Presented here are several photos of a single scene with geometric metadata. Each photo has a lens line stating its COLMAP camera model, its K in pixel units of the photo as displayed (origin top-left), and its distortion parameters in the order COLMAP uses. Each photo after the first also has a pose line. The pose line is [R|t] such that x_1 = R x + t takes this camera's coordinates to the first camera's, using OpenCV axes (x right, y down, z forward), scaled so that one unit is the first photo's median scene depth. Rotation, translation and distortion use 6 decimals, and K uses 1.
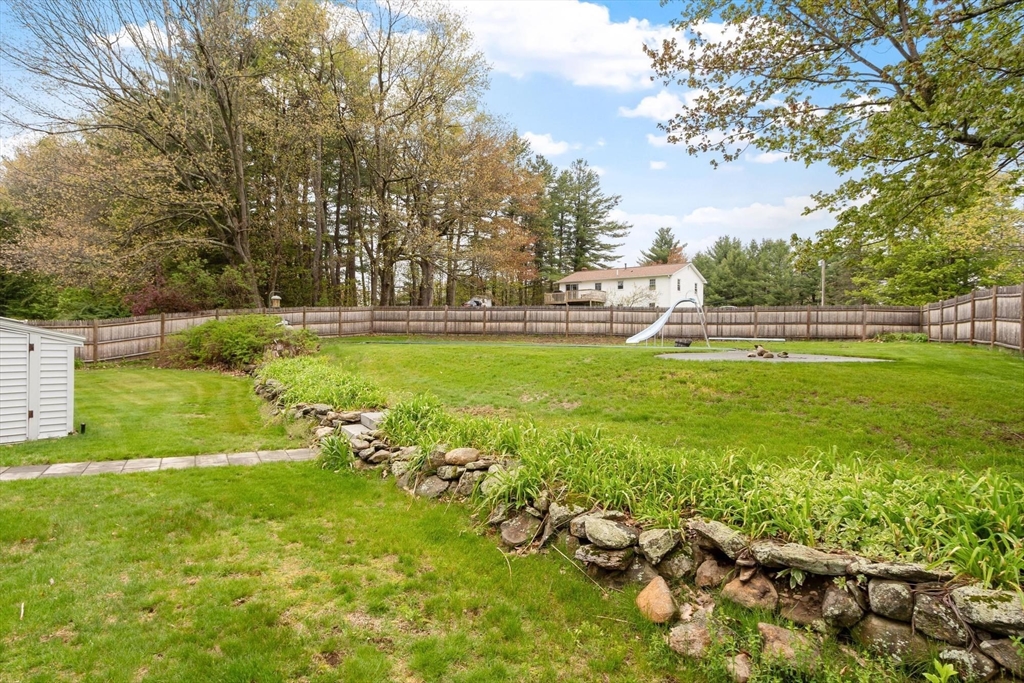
lens RADIAL K [[549.1, 0, 517.0], [0, 549.1, 342.2], [0, 0, 1]] dist [-0.007916, -0.001978]
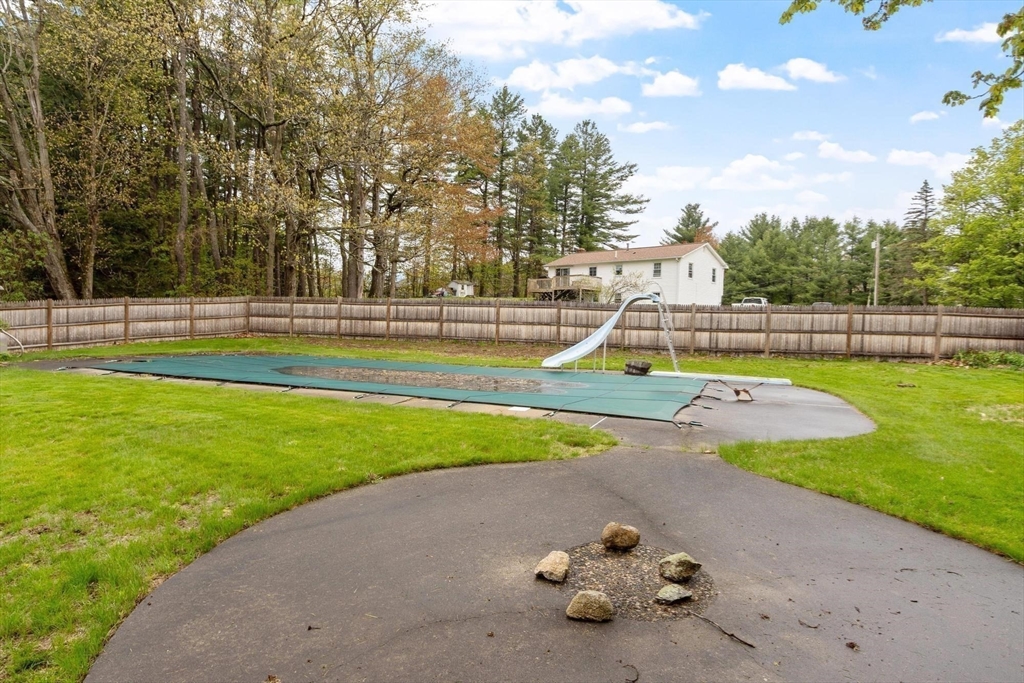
lens RADIAL K [[588.4, 0, 507.9], [0, 588.4, 338.9], [0, 0, 1]] dist [-0.007545, 0.003590]
pose [[0.998426, 0.015347, -0.053945, 0.091082], [-0.014466, 0.999756, 0.016693, -0.018496], [0.054188, -0.015887, 0.998404, 0.154954]]
